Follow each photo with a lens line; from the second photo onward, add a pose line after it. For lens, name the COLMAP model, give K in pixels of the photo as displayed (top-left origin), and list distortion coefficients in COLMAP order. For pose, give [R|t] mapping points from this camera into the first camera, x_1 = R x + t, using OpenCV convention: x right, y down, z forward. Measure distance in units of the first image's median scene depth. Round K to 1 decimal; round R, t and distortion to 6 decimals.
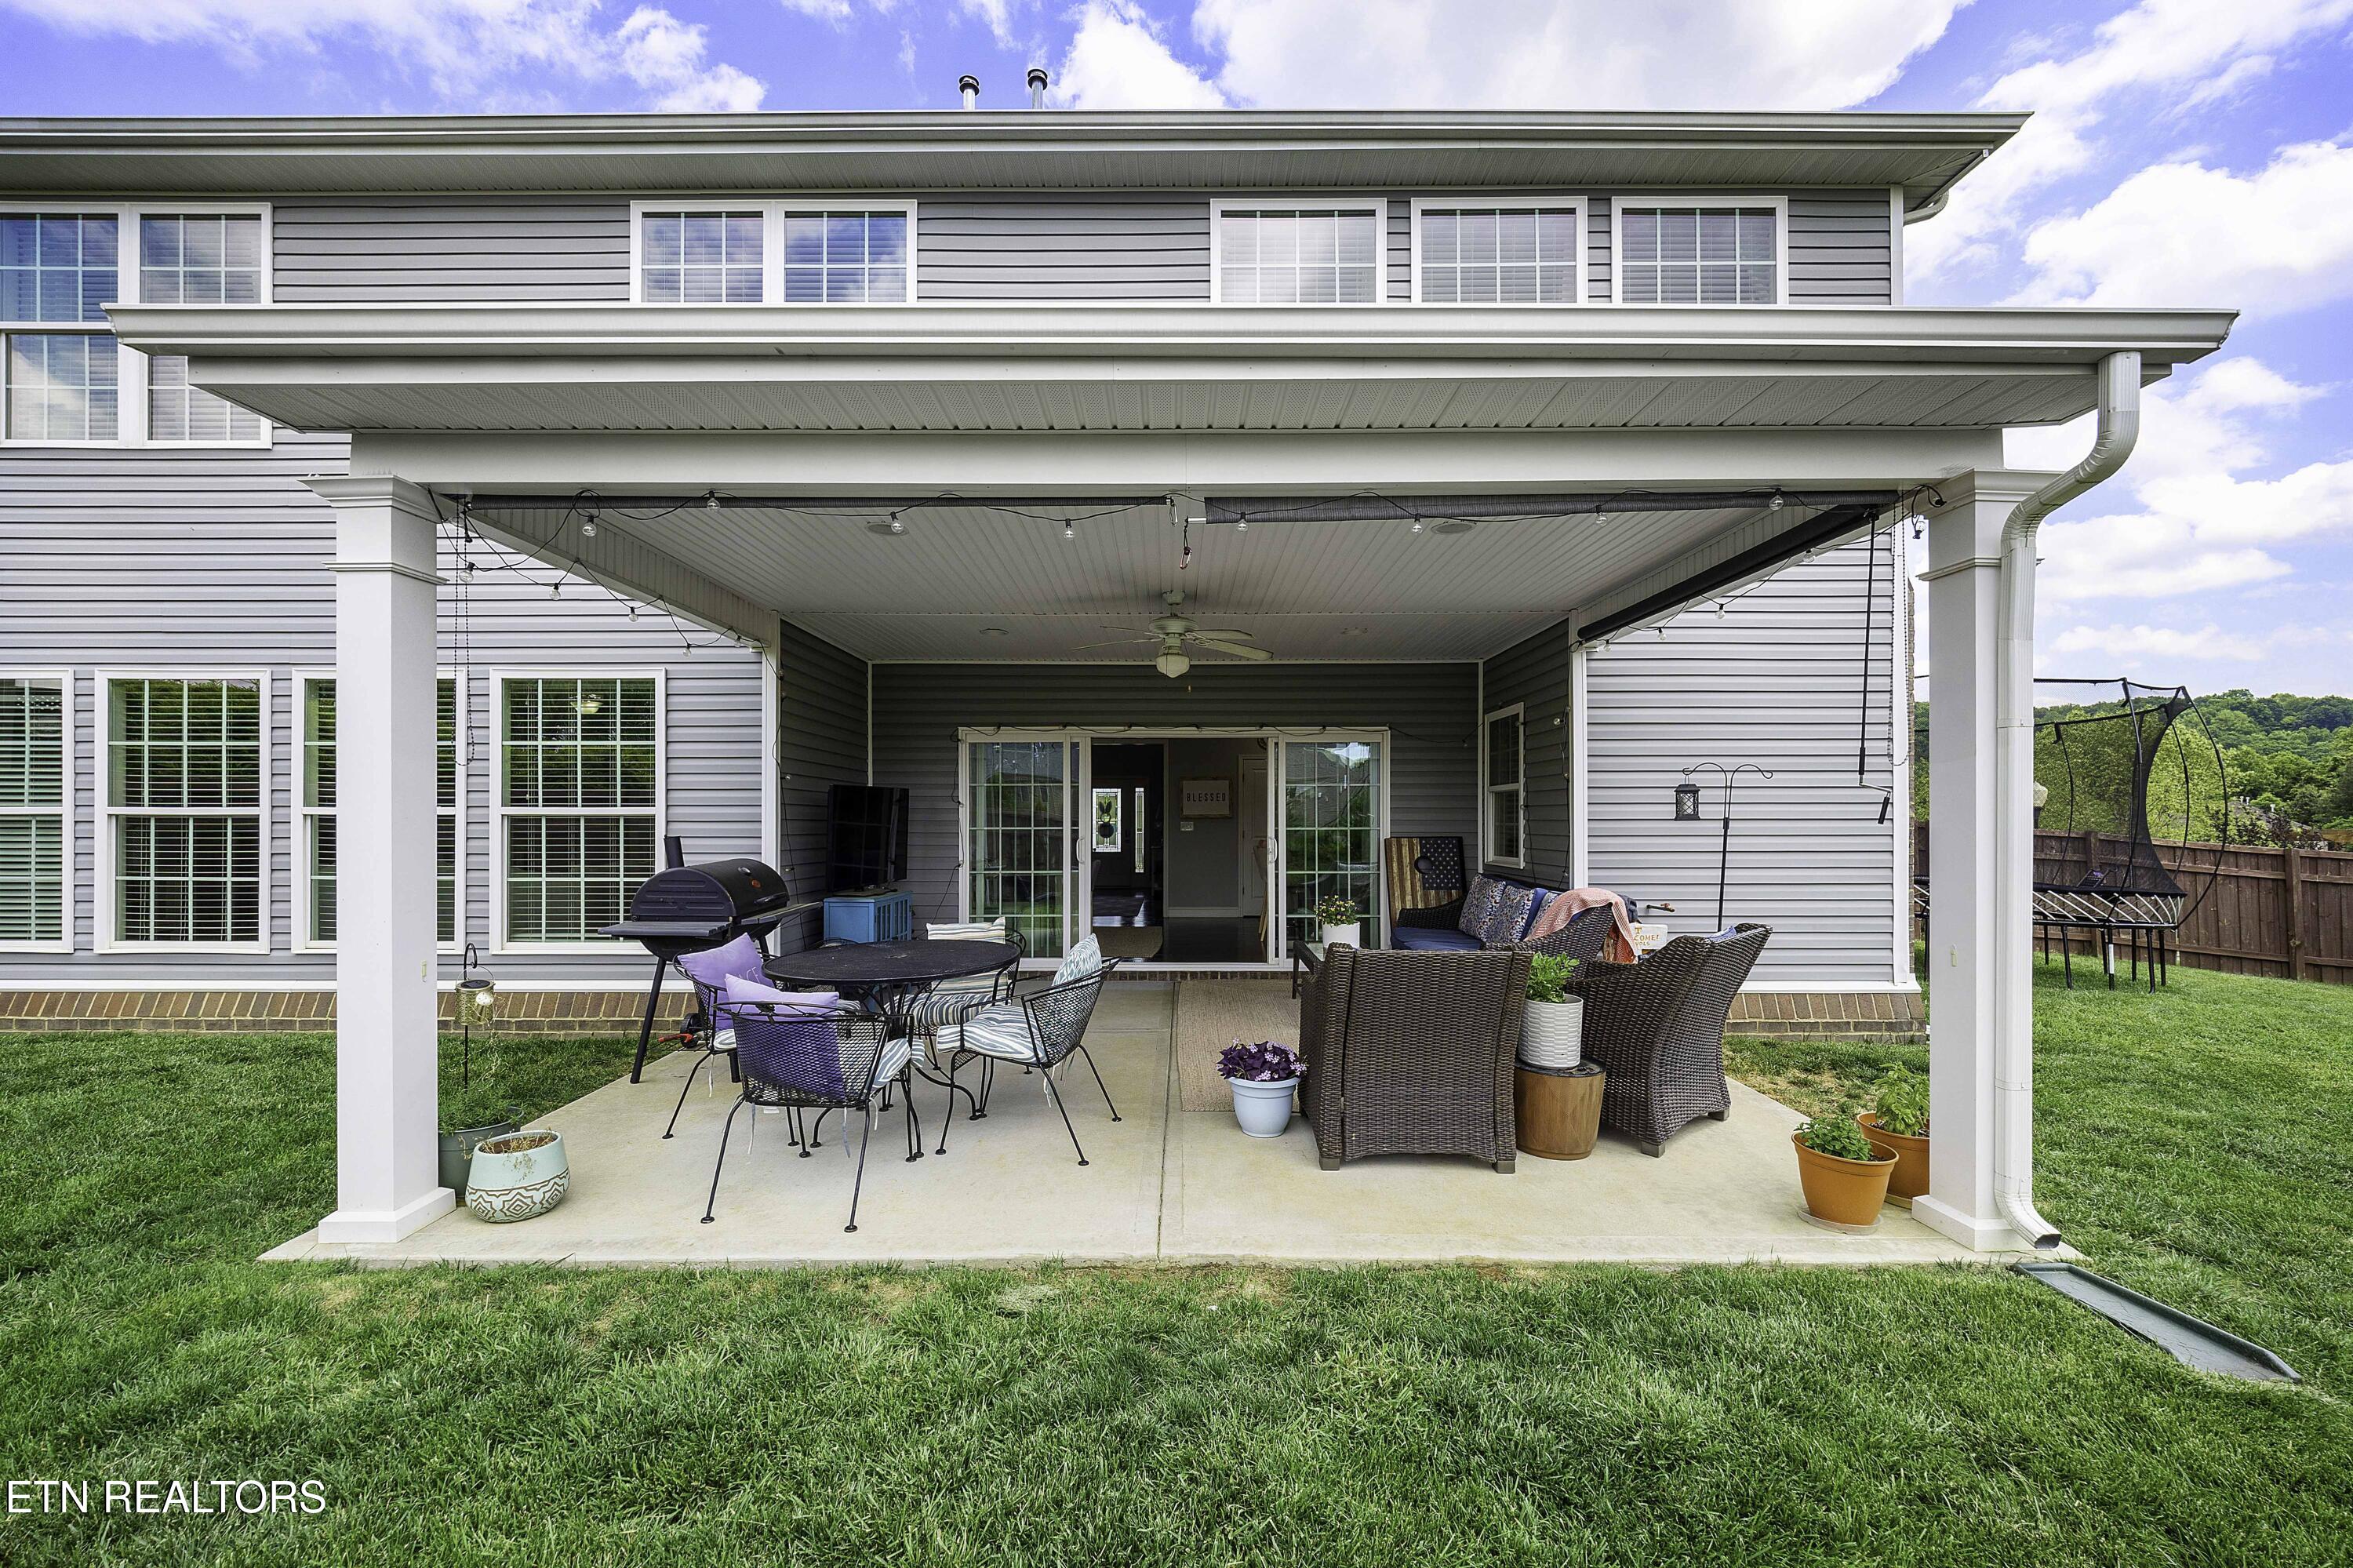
lens RADIAL K [[947.7, 0, 1173.6], [0, 947.7, 823.3], [0, 0, 1]] dist [0.001105, 0.000016]
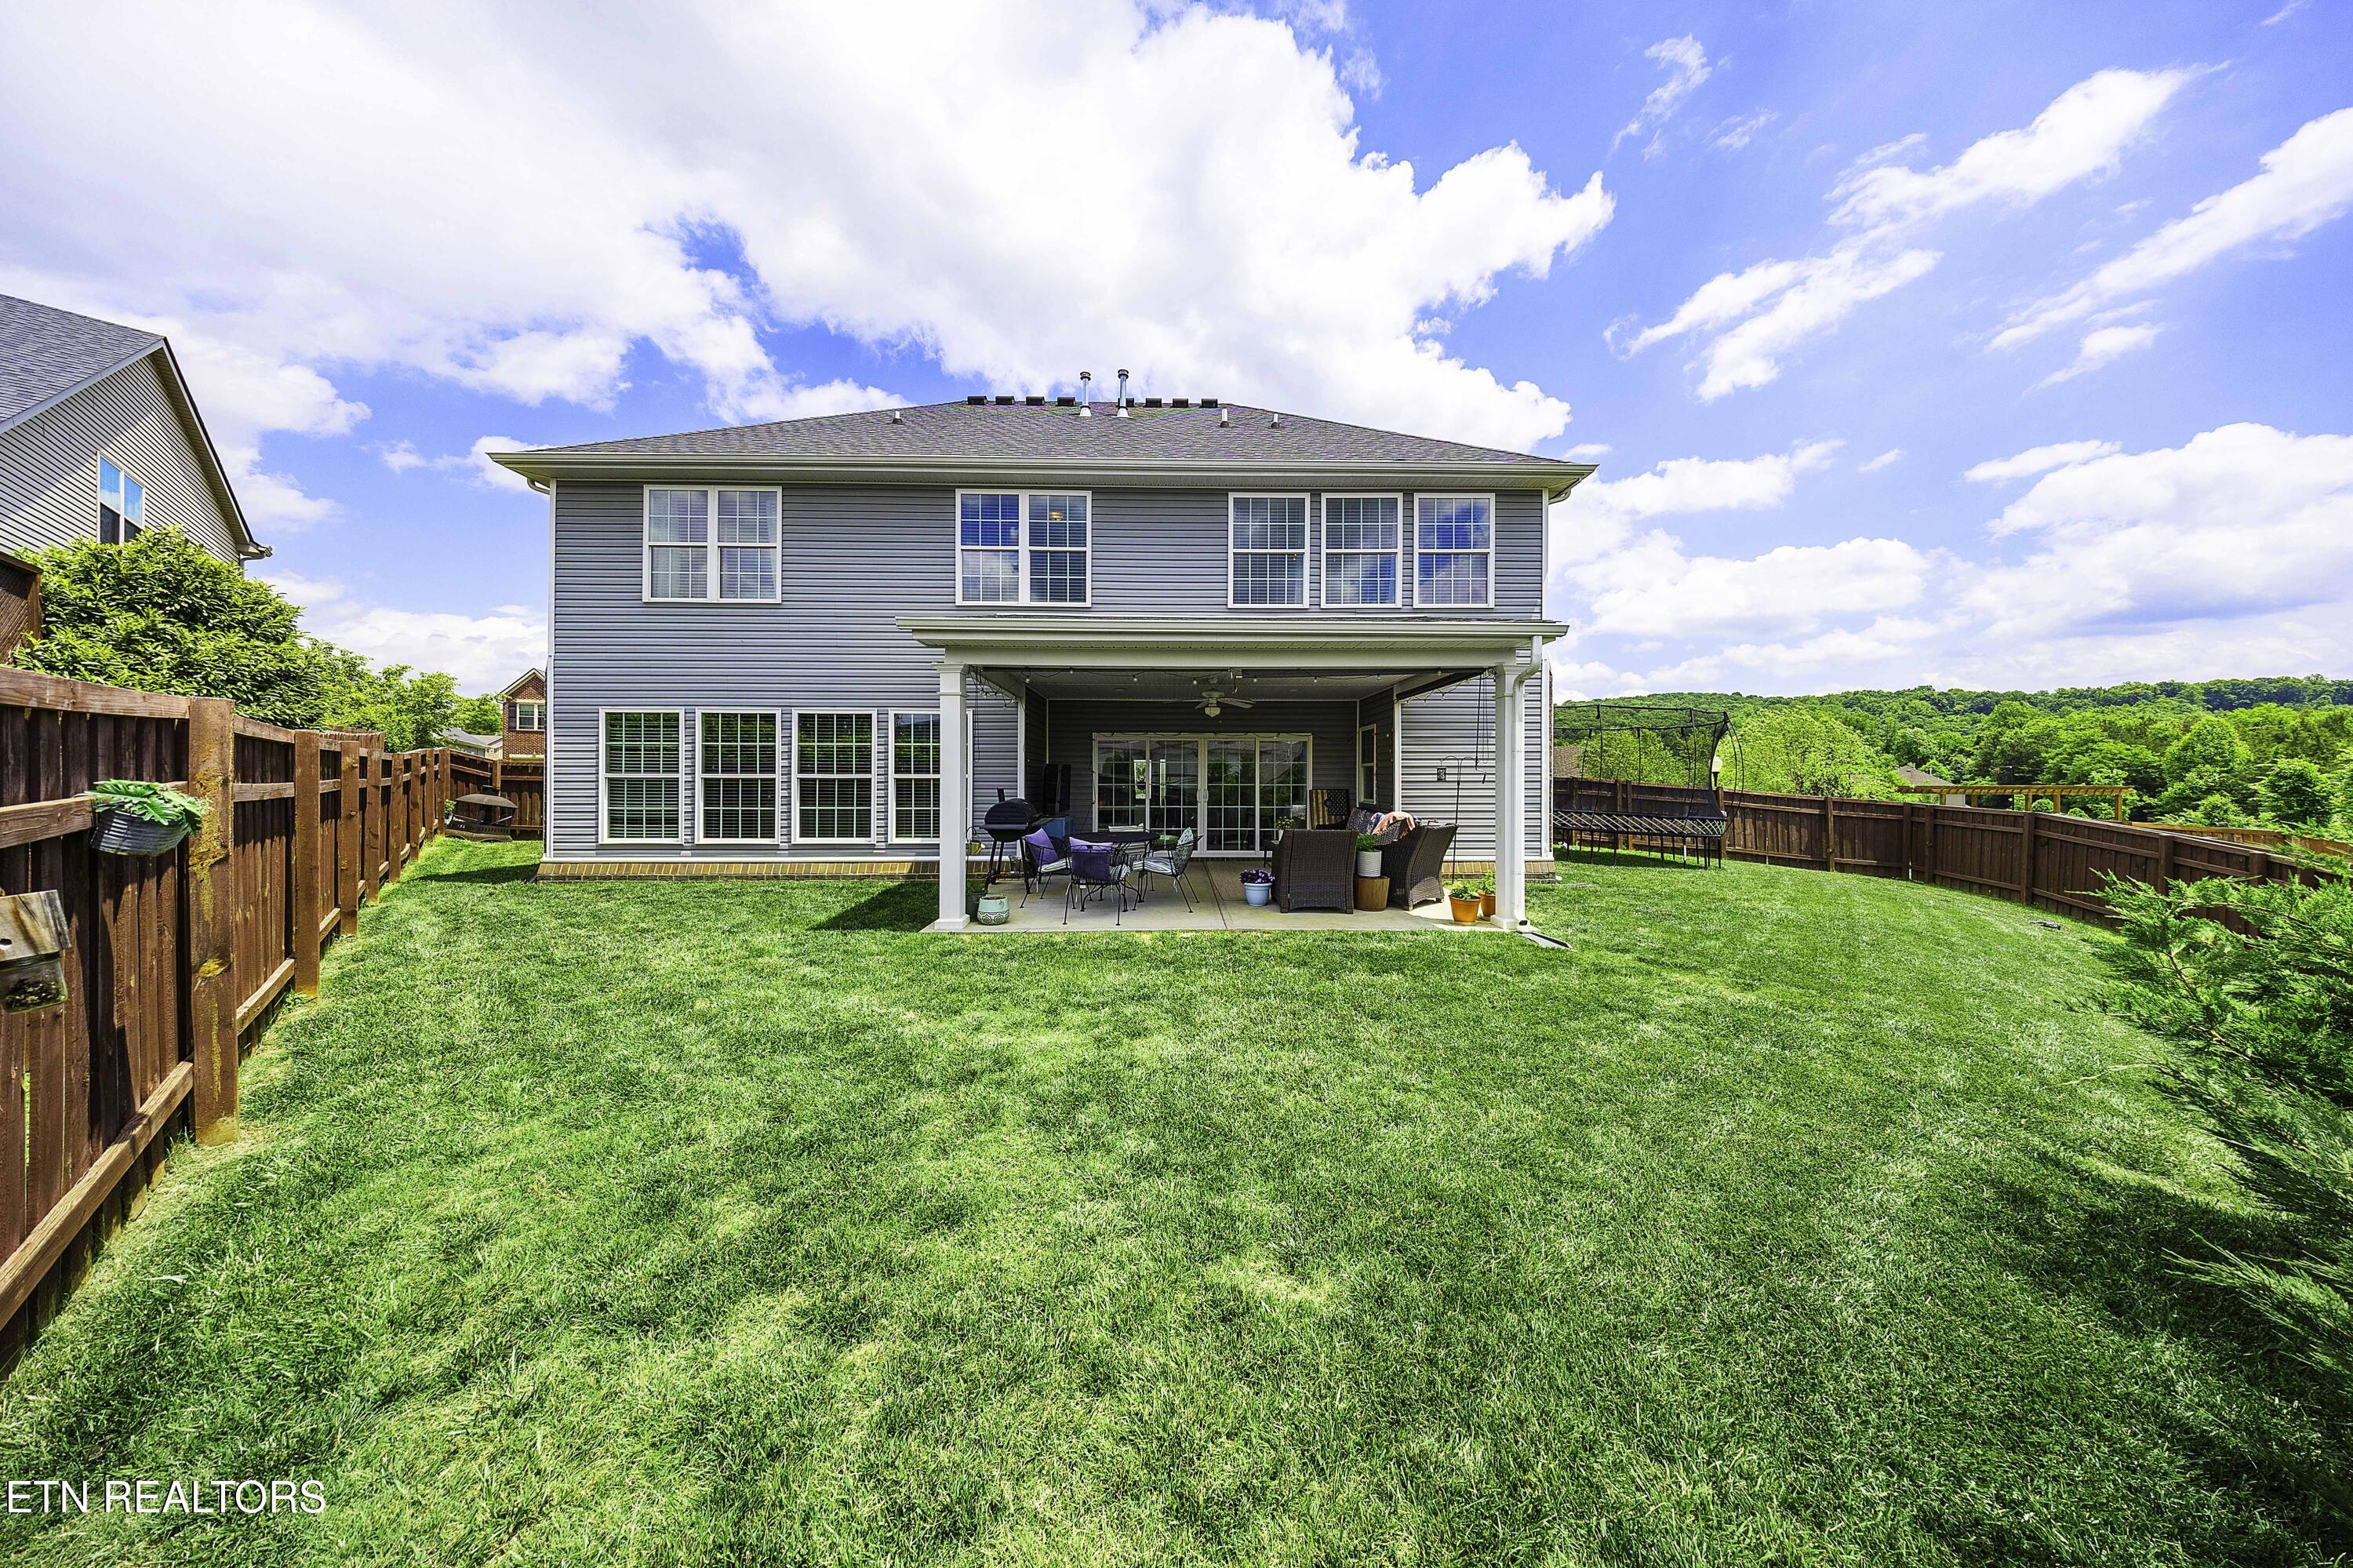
lens RADIAL K [[694.1, 0, 1176.5], [0, 694.1, 784.0], [0, 0, 1]] dist [-0.004519, 0.000125]
pose [[0.999837, 0.001735, 0.017954, -0.108884], [-0.001841, 0.999981, 0.005905, -0.006431], [-0.017943, -0.005937, 0.999821, -0.586851]]
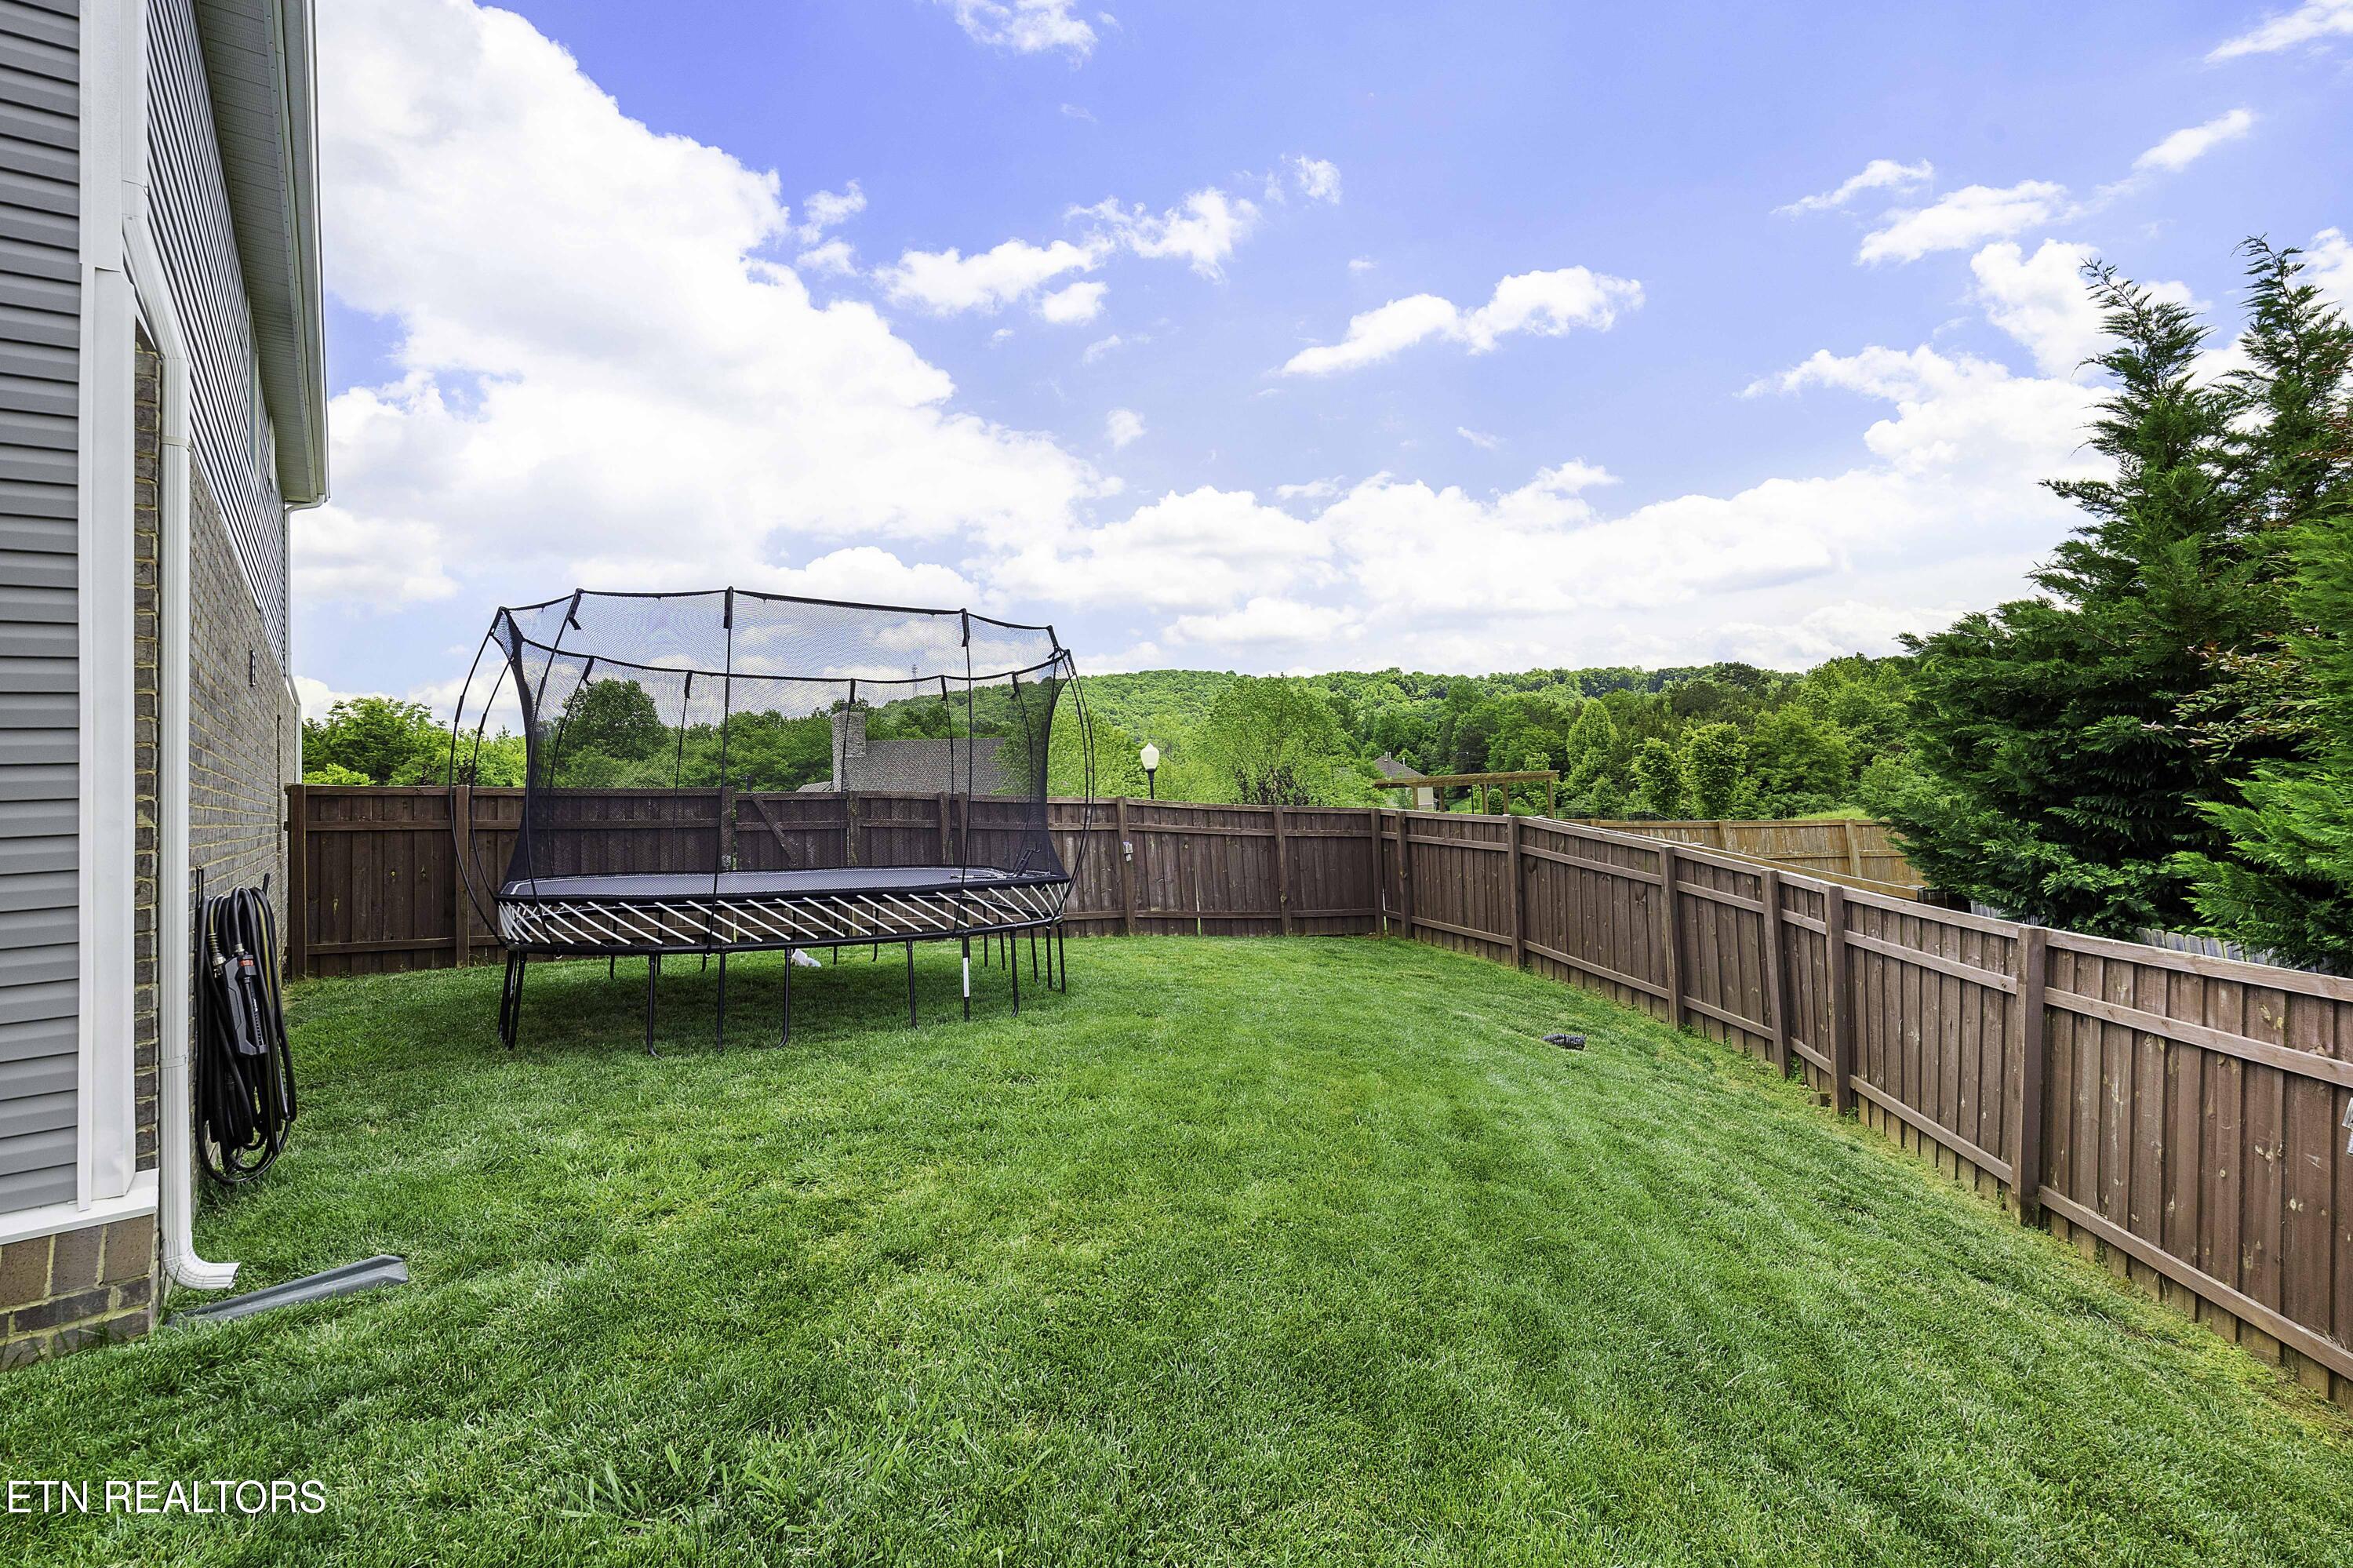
lens RADIAL K [[1107.9, 0, 1179.1], [0, 1107.9, 720.7], [0, 0, 1]] dist [-0.018634, 0.000141]
pose [[0.797673, -0.002638, 0.603084, 0.883756], [0.045807, 0.997367, -0.056225, -0.003575], [-0.601348, 0.072475, 0.795694, 0.269418]]
